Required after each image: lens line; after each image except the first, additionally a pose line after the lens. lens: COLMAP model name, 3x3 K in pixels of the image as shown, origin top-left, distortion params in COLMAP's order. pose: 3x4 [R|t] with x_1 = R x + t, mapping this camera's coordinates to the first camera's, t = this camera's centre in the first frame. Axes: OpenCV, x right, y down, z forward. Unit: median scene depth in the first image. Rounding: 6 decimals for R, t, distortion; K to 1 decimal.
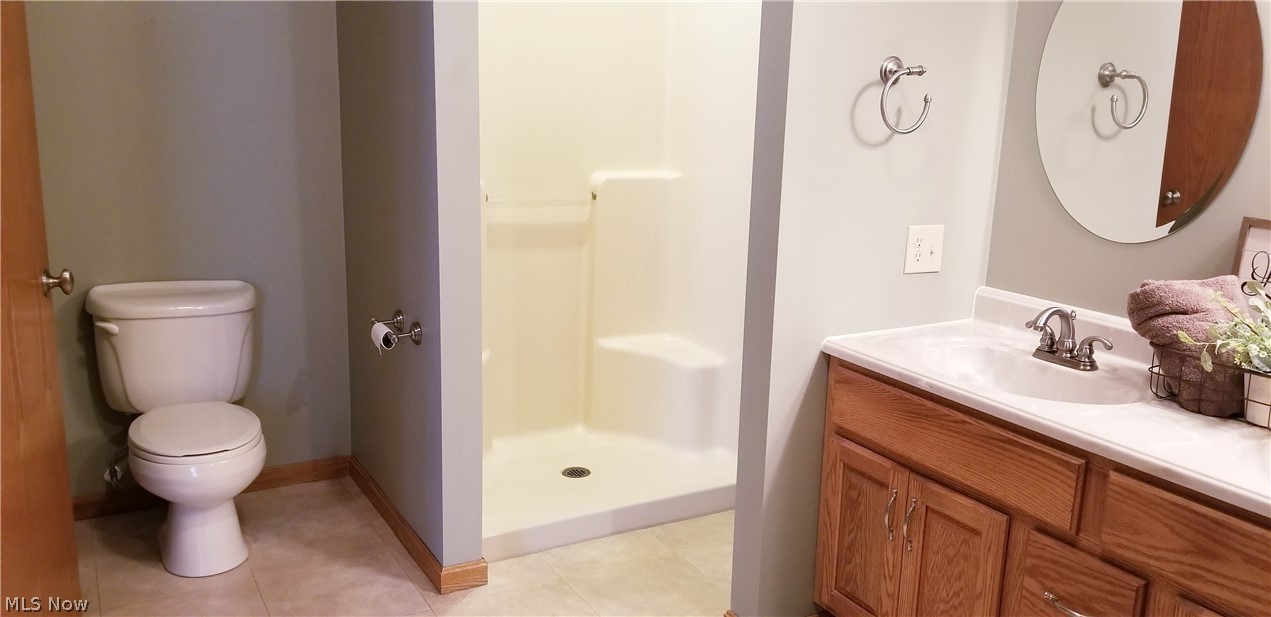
lens RADIAL K [[972.1, 0, 637.0], [0, 972.1, 318.6], [0, 0, 1]] dist [0.046444, -0.108610]
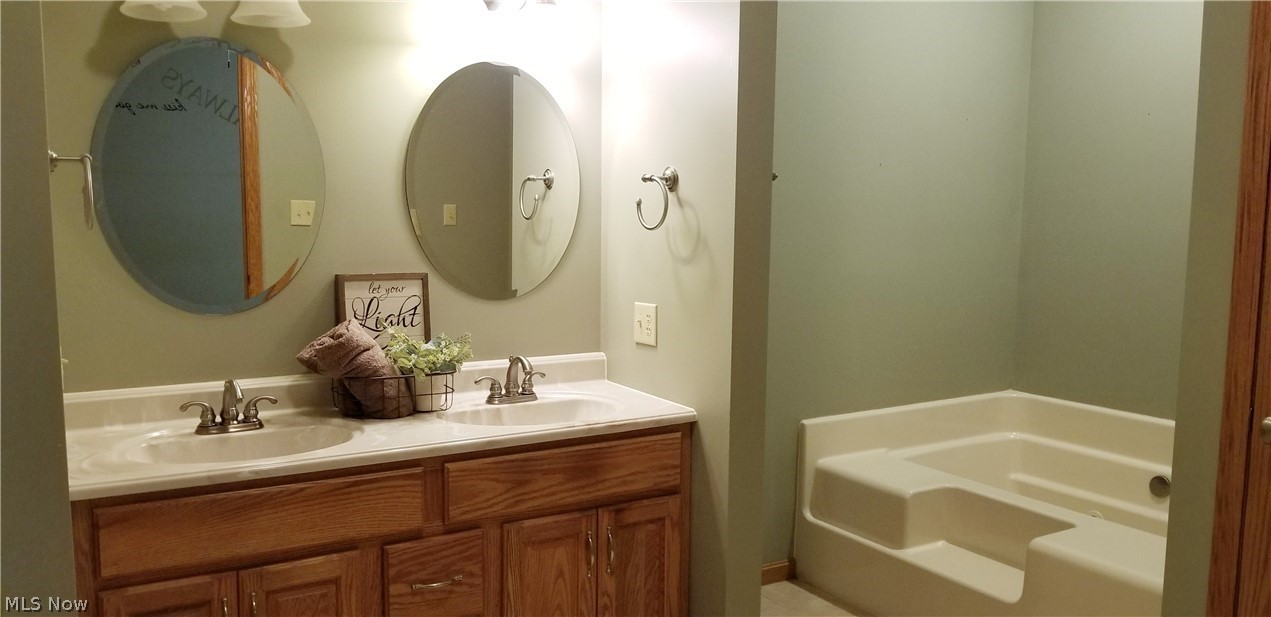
lens RADIAL K [[972.1, 0, 637.0], [0, 972.1, 318.6], [0, 0, 1]] dist [0.046444, -0.108610]
pose [[-0.005007, -0.146350, 0.989220, -0.762783], [0.224146, 0.963897, 0.143738, -0.159584], [-0.974543, 0.222450, 0.027977, 0.630155]]
